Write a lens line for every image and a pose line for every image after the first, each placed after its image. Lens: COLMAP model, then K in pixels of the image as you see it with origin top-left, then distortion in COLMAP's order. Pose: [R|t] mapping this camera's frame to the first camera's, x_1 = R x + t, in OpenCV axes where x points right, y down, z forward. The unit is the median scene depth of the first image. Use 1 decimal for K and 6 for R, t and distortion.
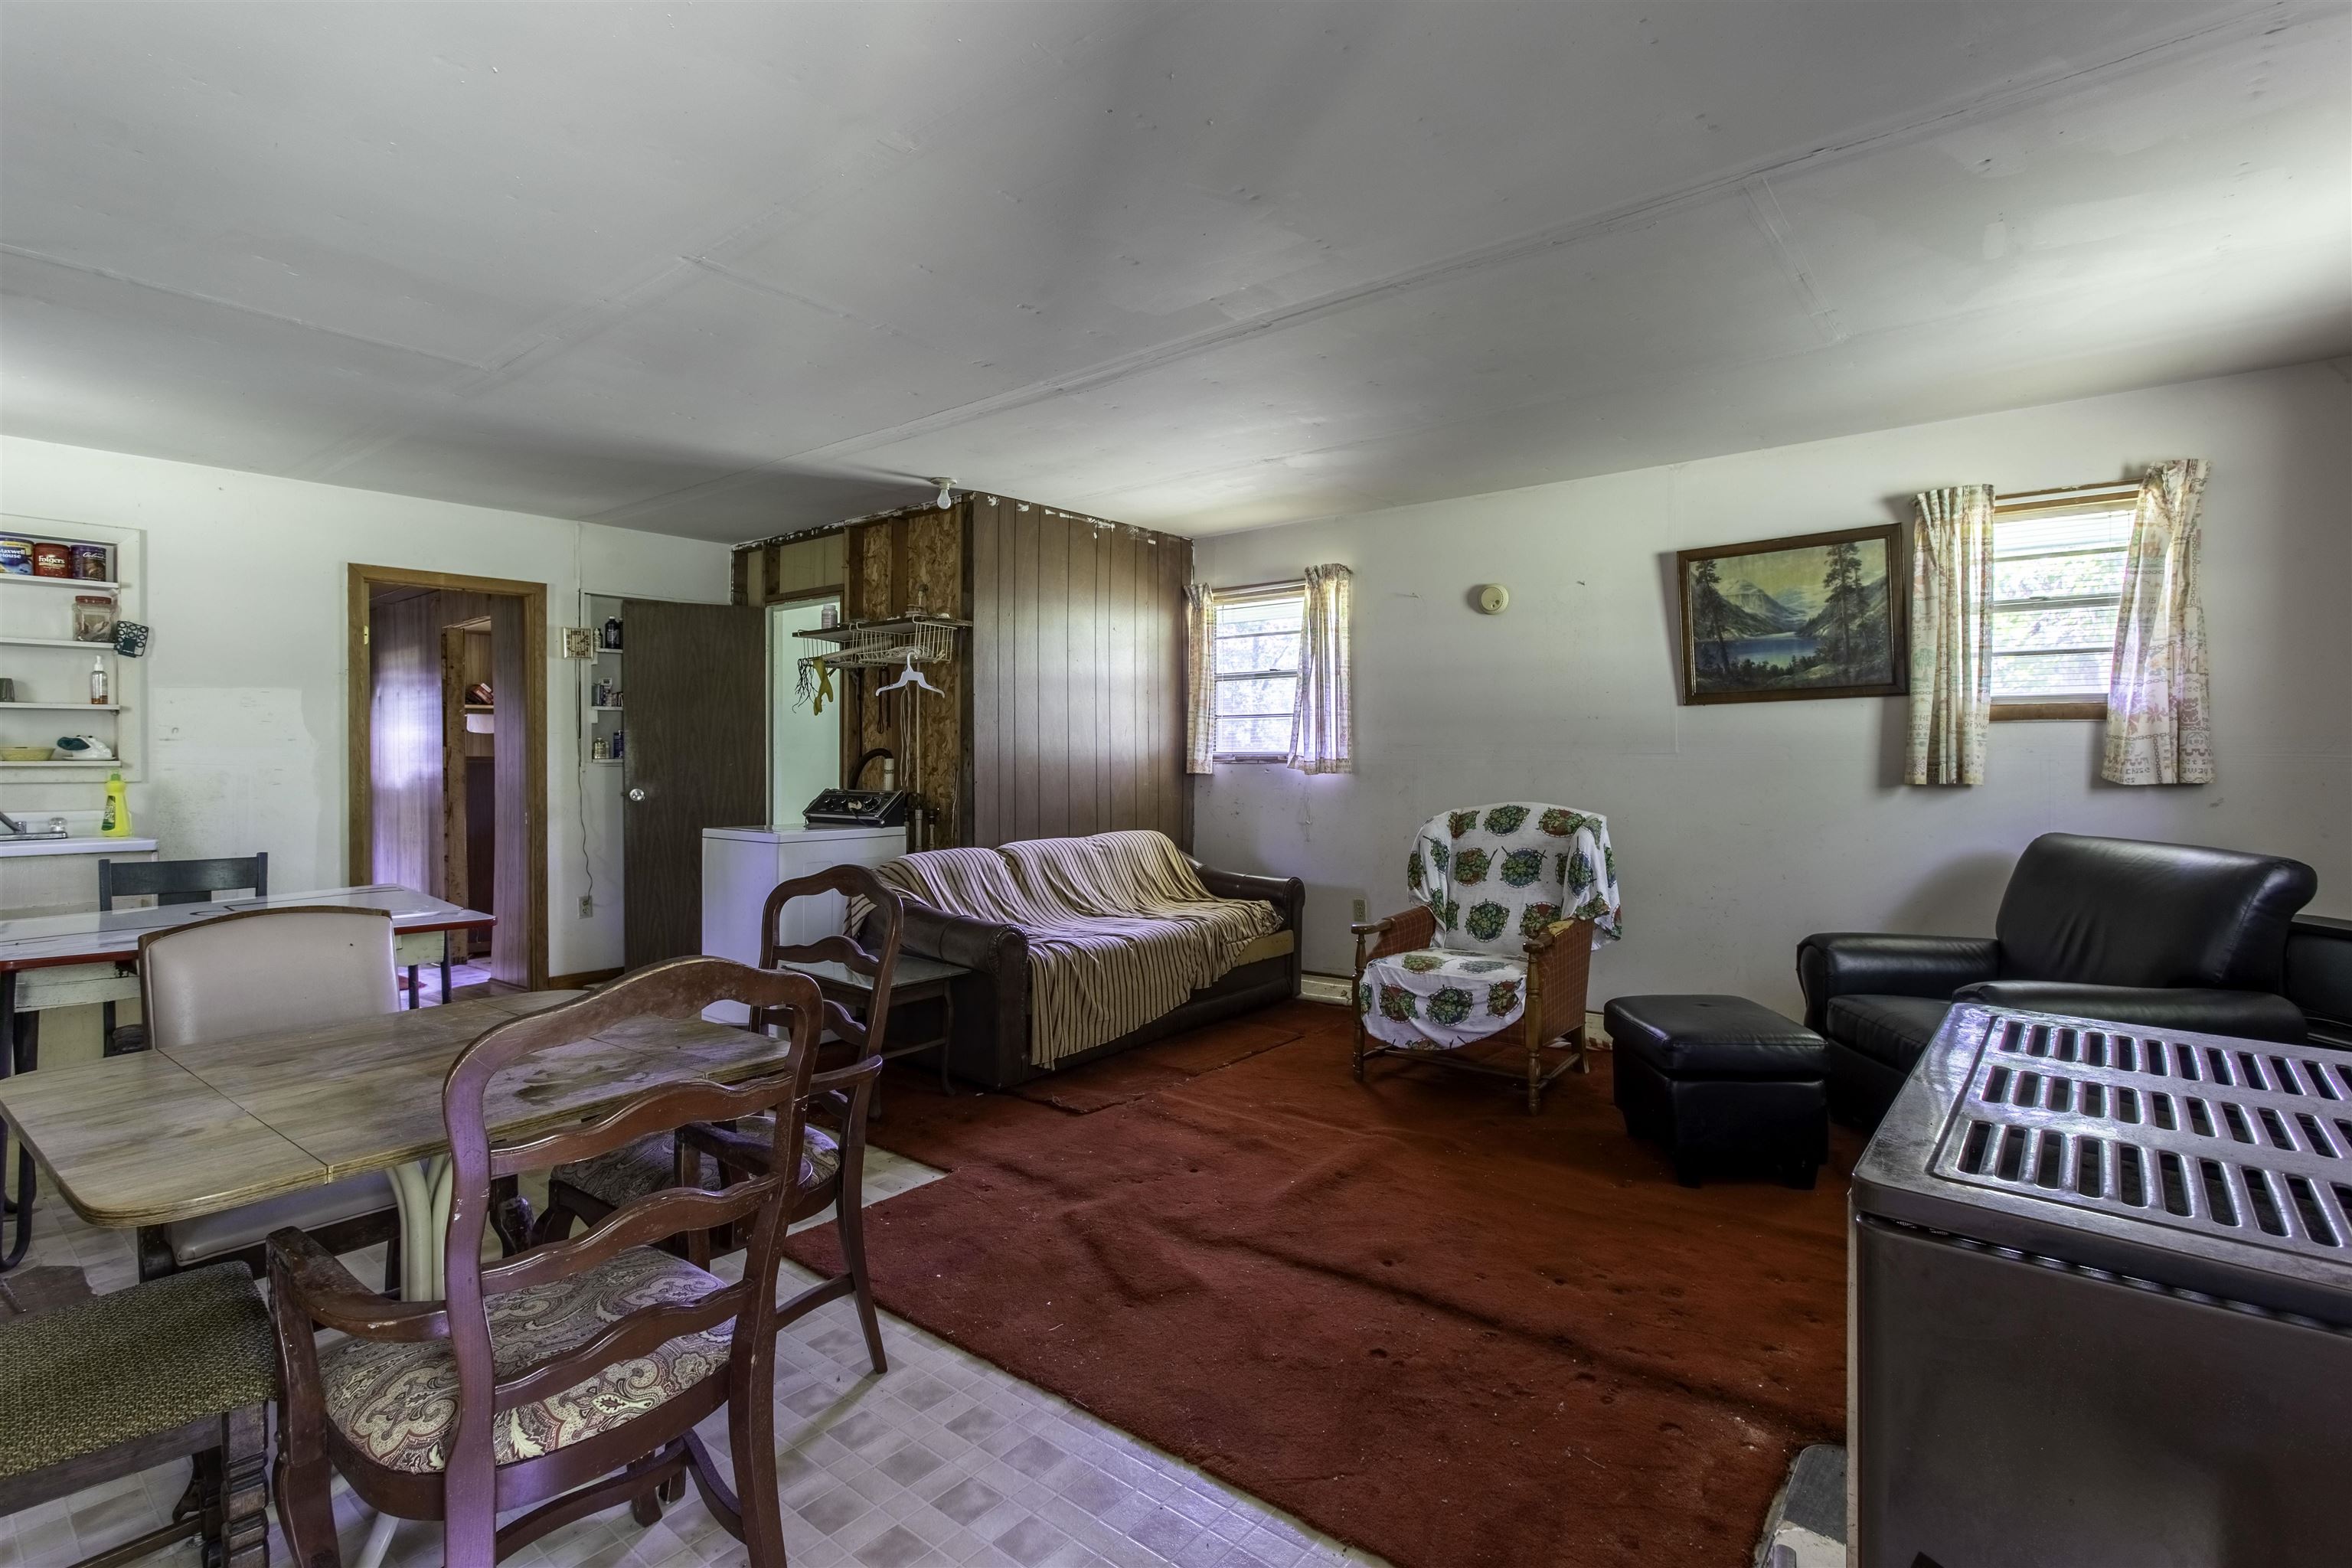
lens RADIAL K [[1132.8, 0, 1174.5], [0, 1132.8, 762.9], [0, 0, 1]] dist [-0.001065, 0.013528]
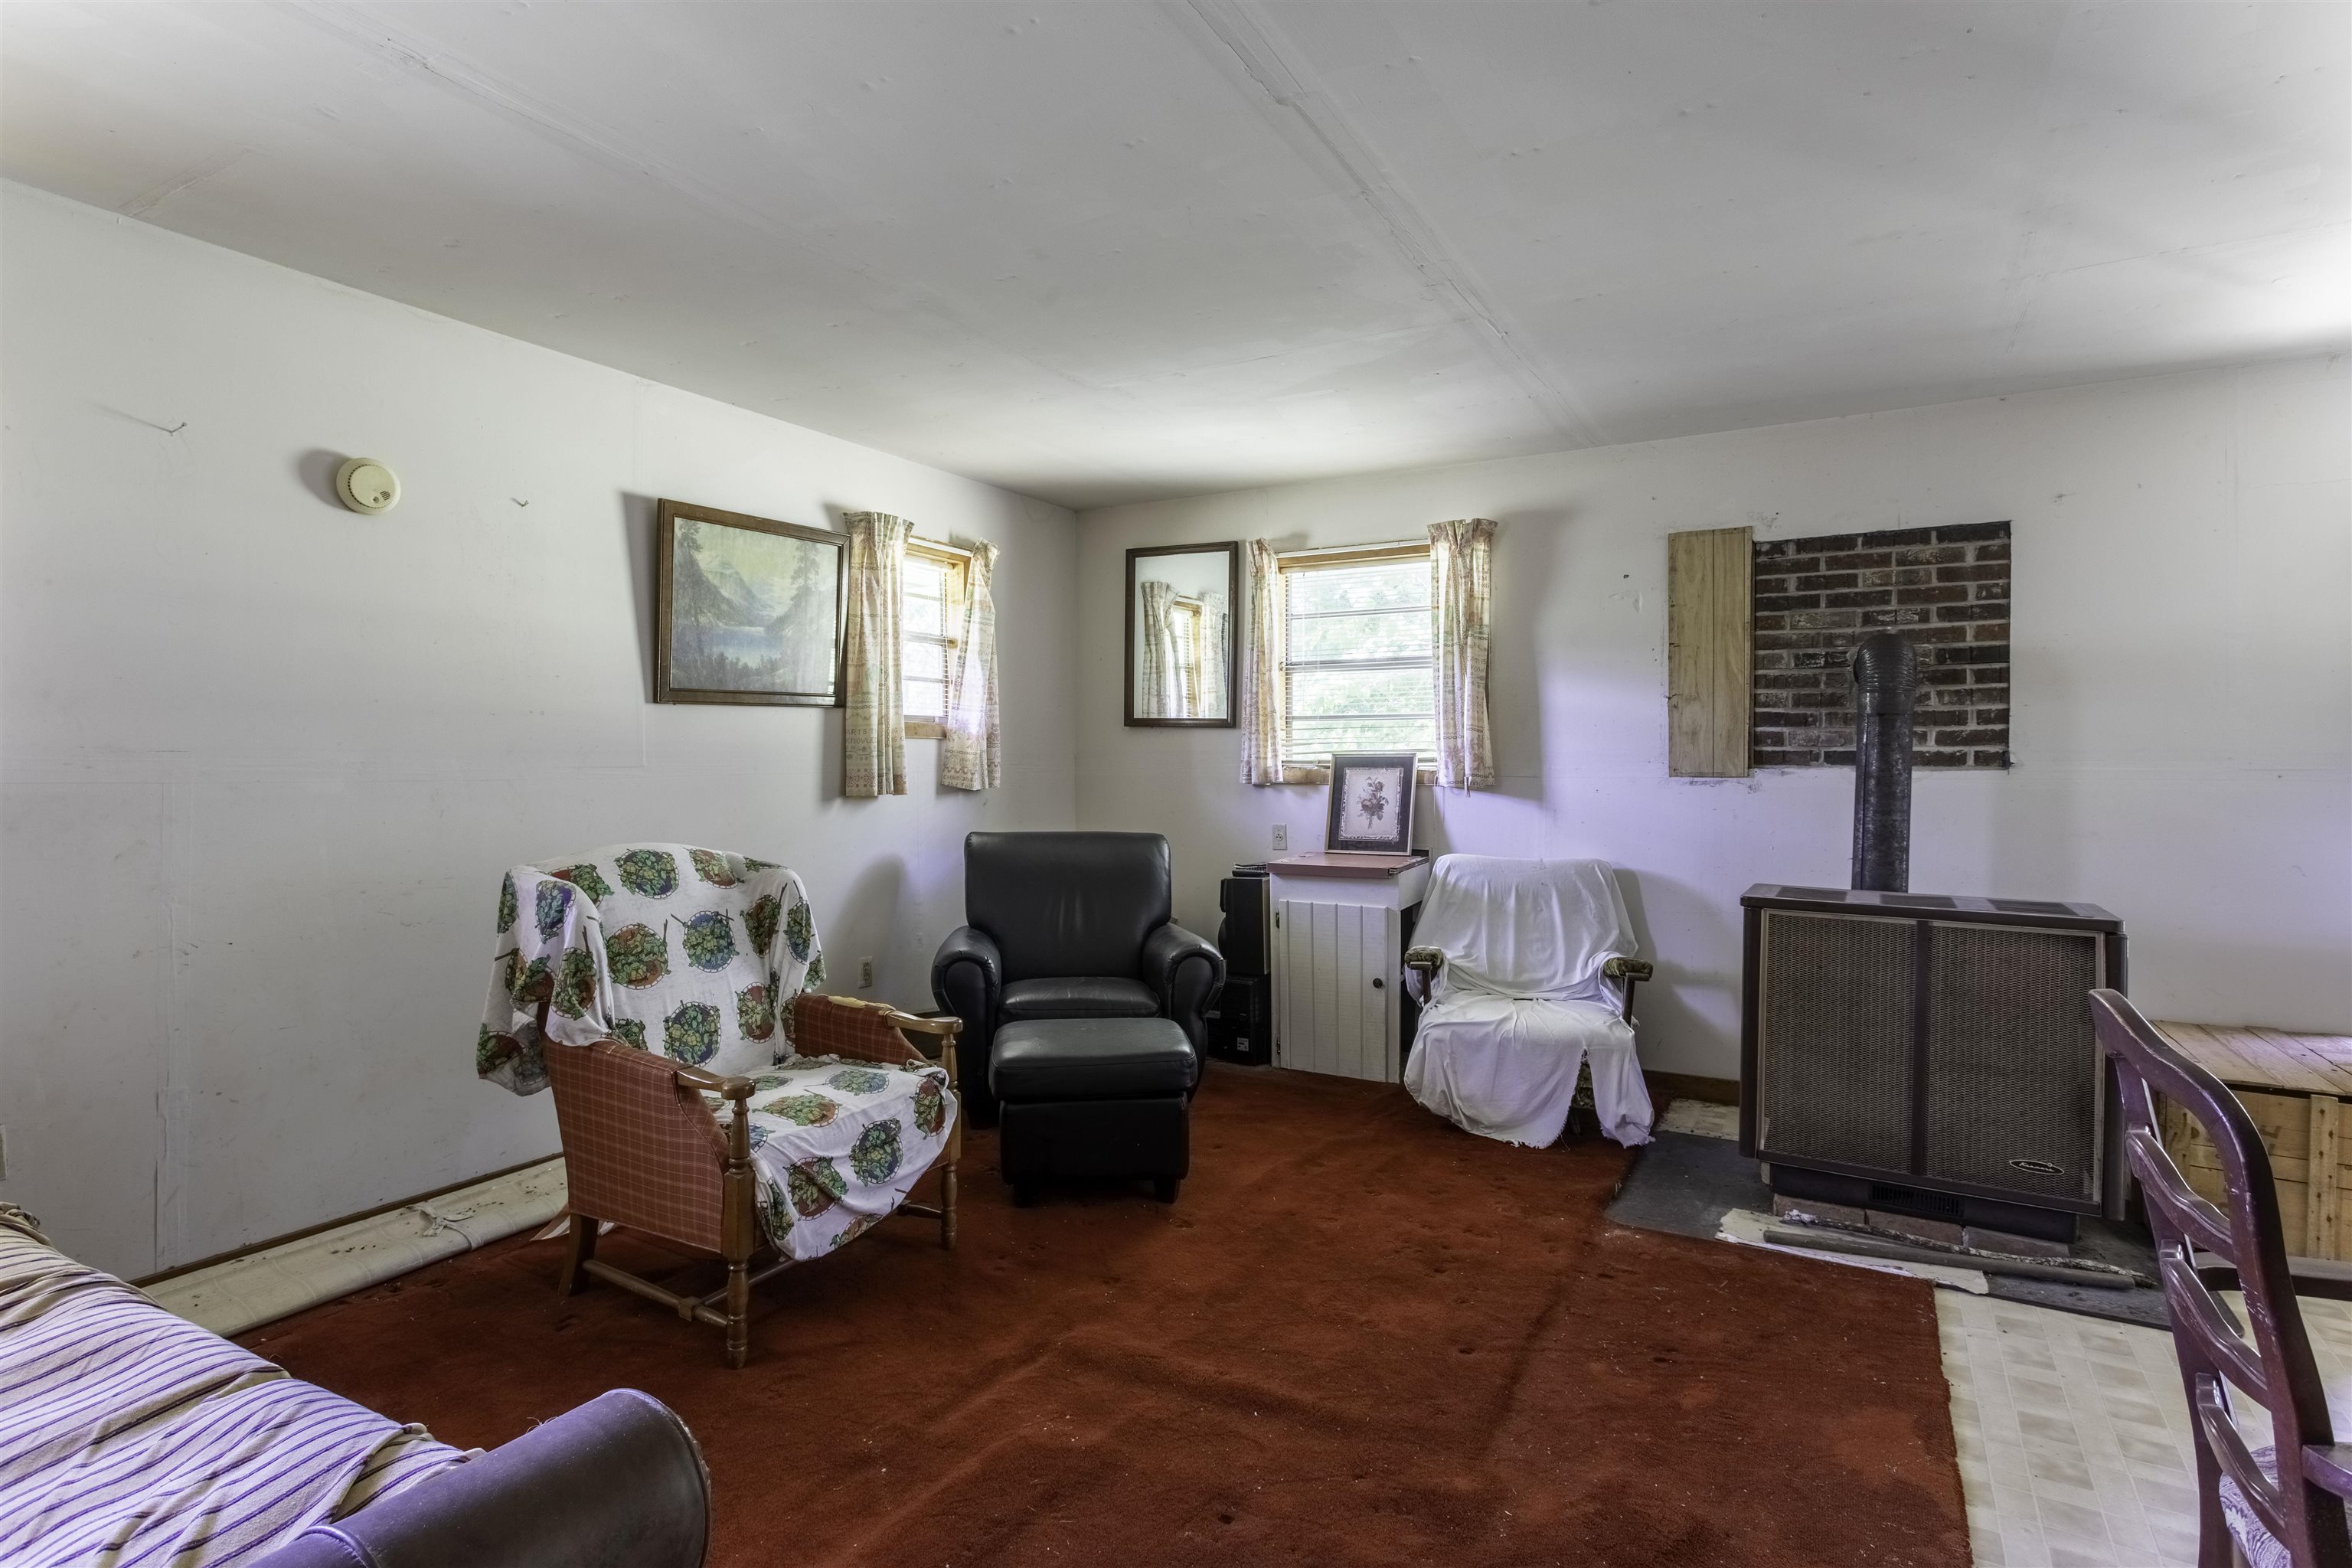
lens RADIAL K [[1194.3, 0, 1172.9], [0, 1194.3, 771.0], [0, 0, 1]] dist [-0.001879, 0.000004]
pose [[-0.162221, -0.006440, 0.986733, -0.412893], [0.010726, 0.999908, 0.008289, -0.008804], [-0.986696, 0.011928, -0.162137, 0.830442]]
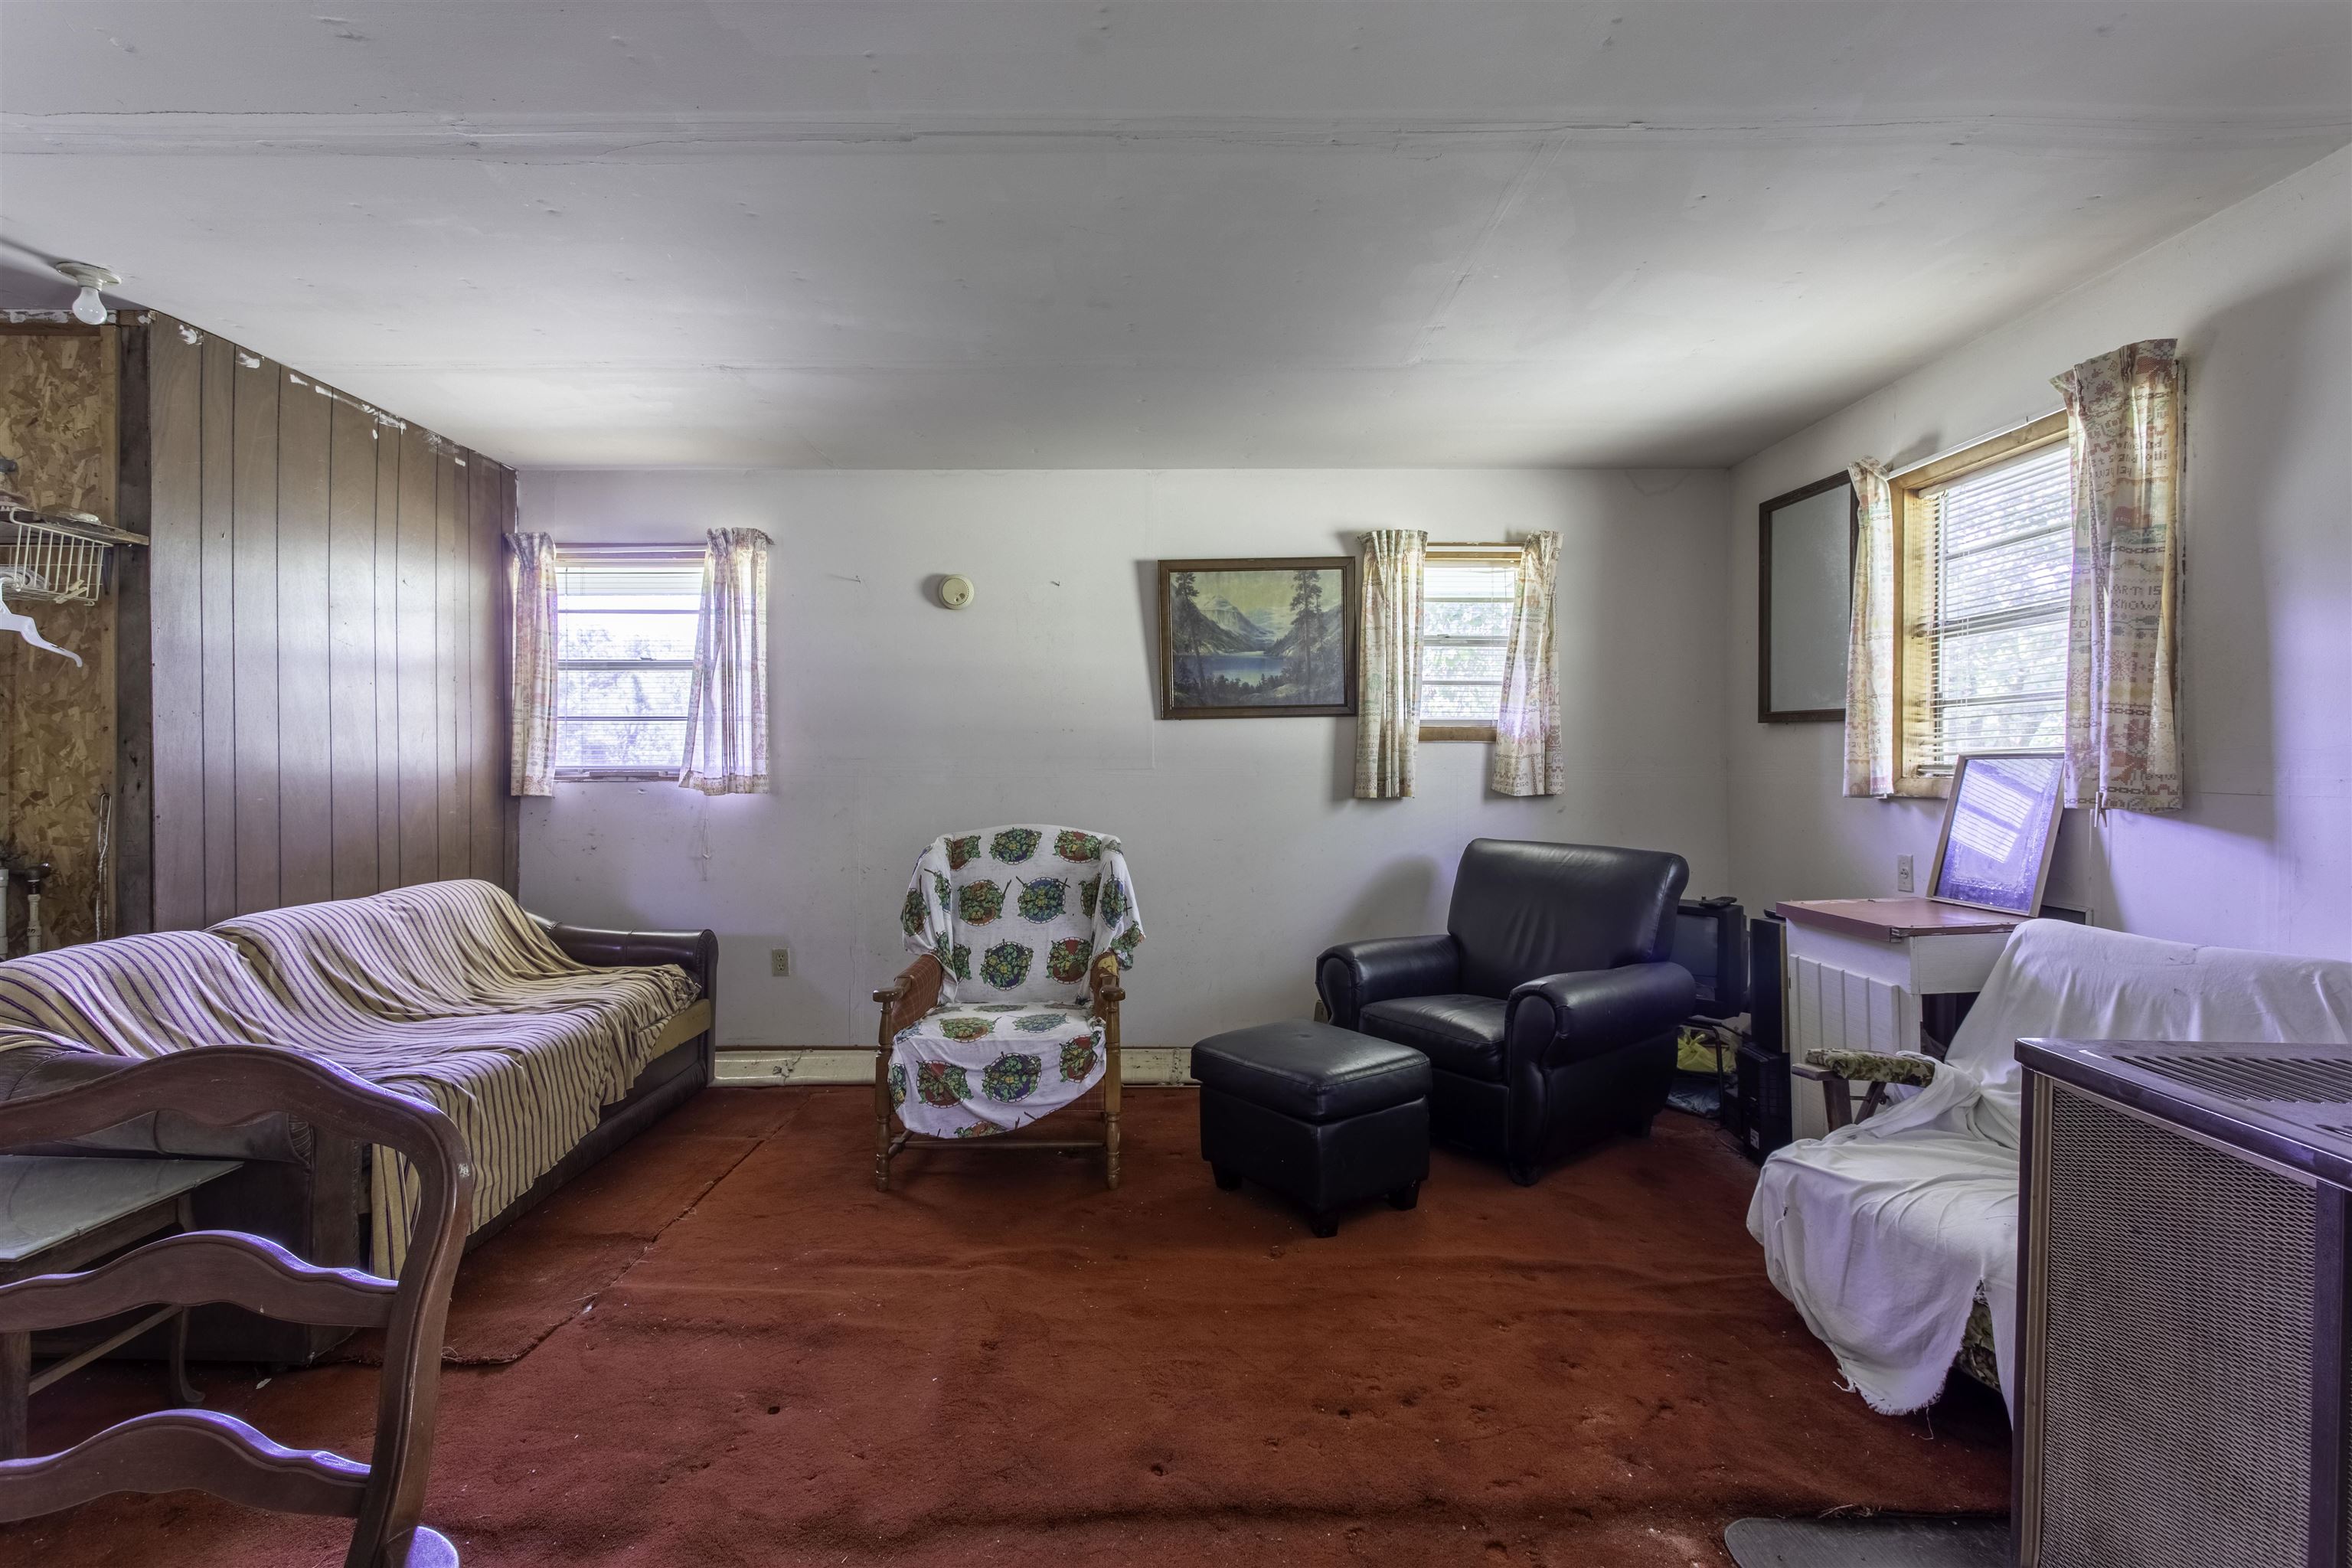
lens RADIAL K [[1109.1, 0, 1176.0], [0, 1109.1, 784.0], [0, 0, 1]] dist [-0.000249, 0.001136]
pose [[0.773419, -0.006646, 0.633860, -0.152287], [0.003143, 0.999973, 0.006649, -0.002033], [-0.633887, -0.003150, 0.773419, 0.268942]]
